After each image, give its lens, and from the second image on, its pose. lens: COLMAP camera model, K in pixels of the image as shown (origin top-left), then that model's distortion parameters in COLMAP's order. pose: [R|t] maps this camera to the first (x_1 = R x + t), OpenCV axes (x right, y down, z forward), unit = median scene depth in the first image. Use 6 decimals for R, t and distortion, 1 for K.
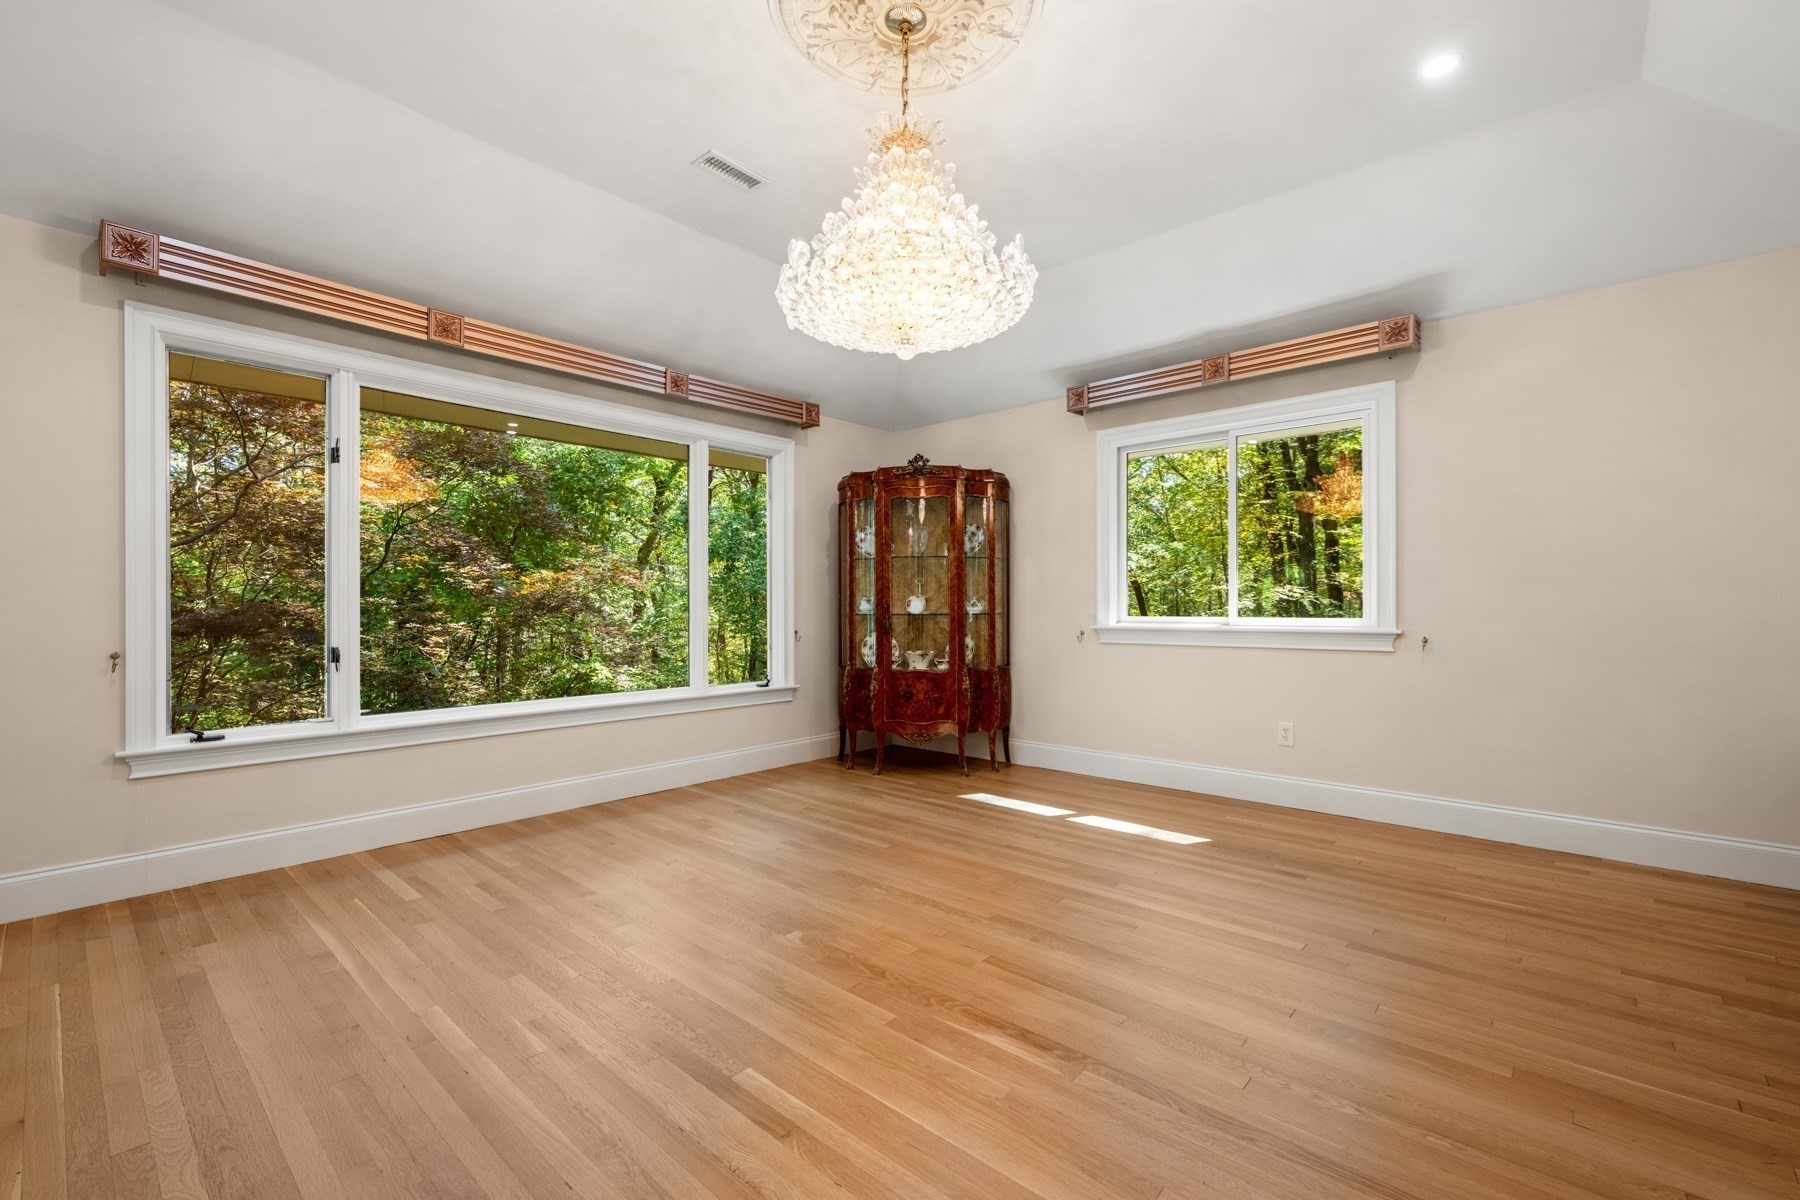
lens RADIAL K [[767.4, 0, 901.5], [0, 767.4, 603.8], [0, 0, 1]] dist [-0.000228, -0.000194]
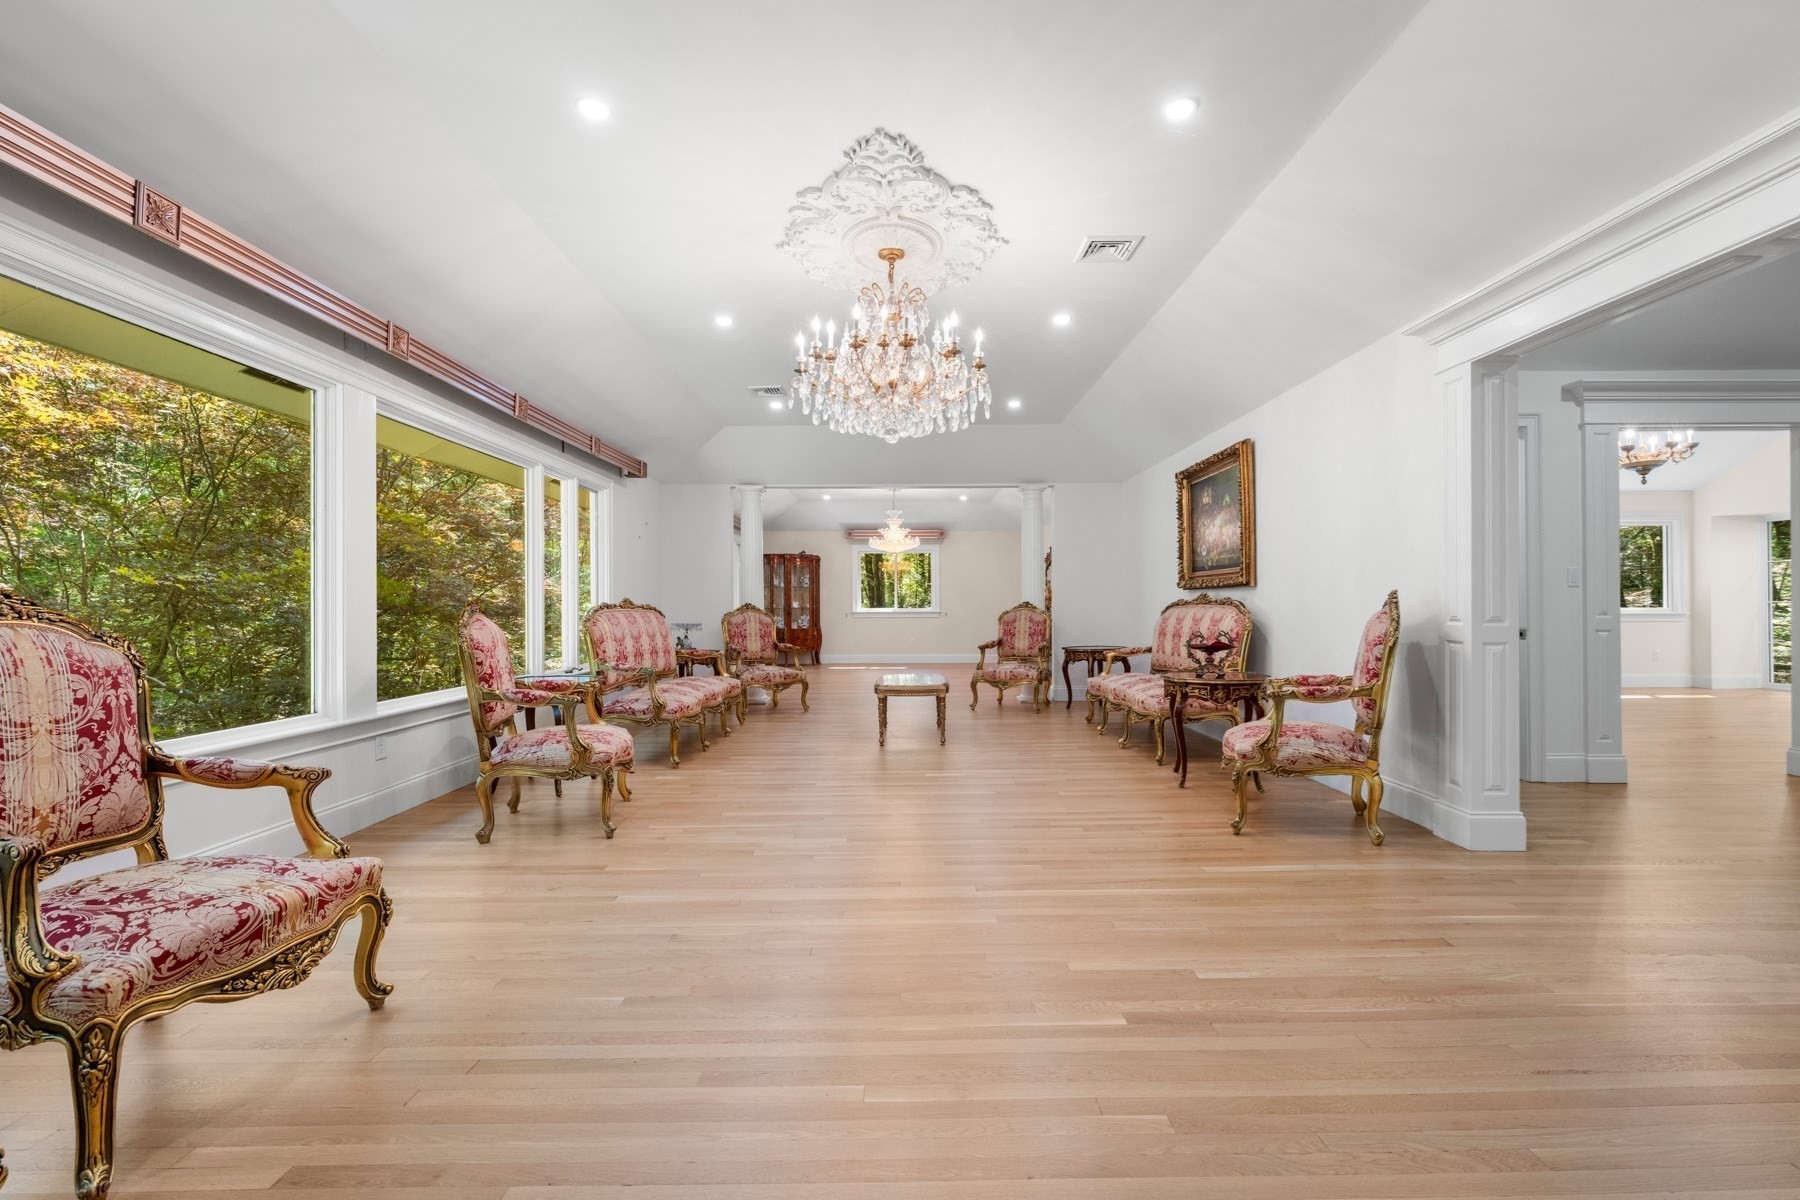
lens RADIAL K [[767.4, 0, 901.5], [0, 767.4, 603.8], [0, 0, 1]] dist [-0.000228, -0.000194]
pose [[0.742819, 0.001446, 0.669491, -1.592288], [0.004453, 0.999965, -0.007101, 0.020266], [-0.669477, 0.008256, 0.742786, -1.322122]]
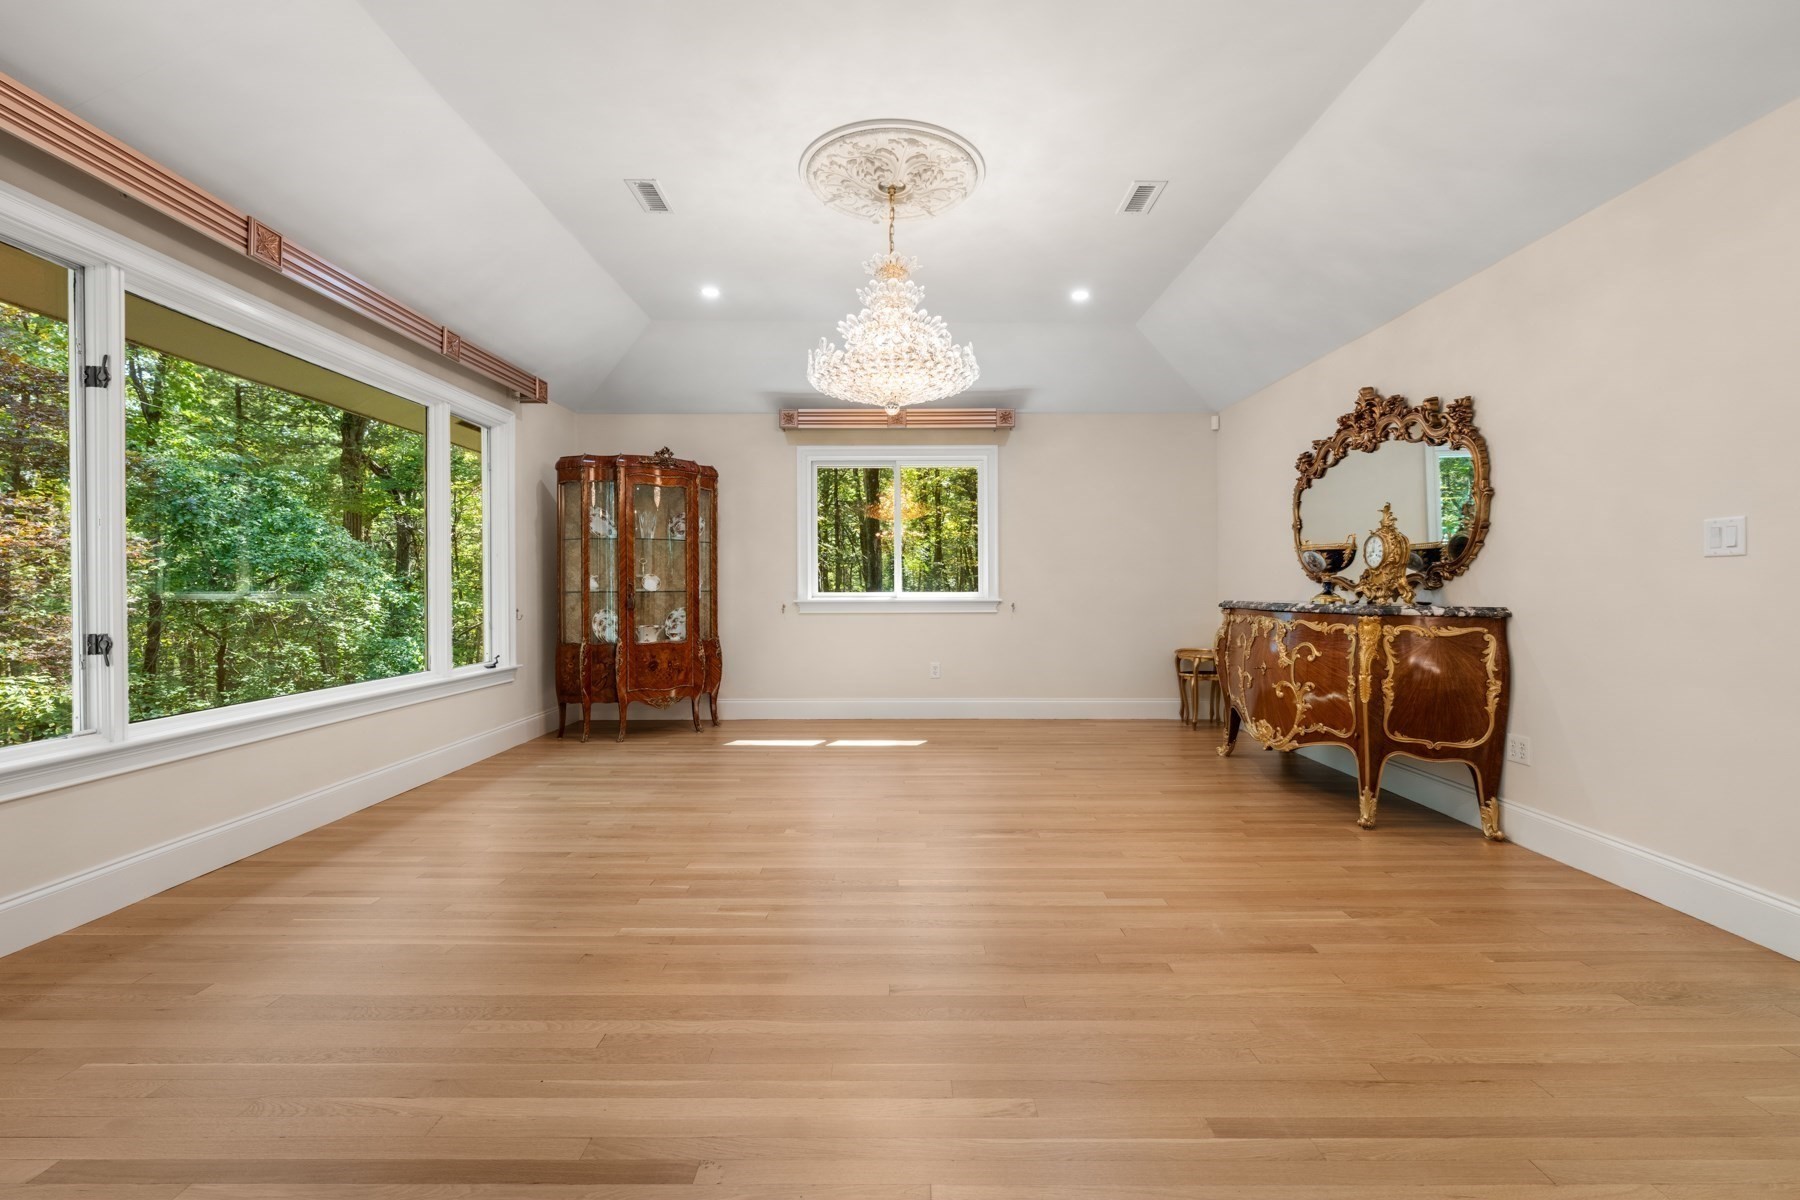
lens RADIAL K [[772.2, 0, 900.2], [0, 772.2, 587.5], [0, 0, 1]] dist [0.001173, 0.000093]
pose [[0.743037, 0.000666, 0.669249, -0.472816], [-0.001215, 0.999999, 0.000353, 0.007020], [-0.669249, -0.001075, 0.743038, -0.058551]]
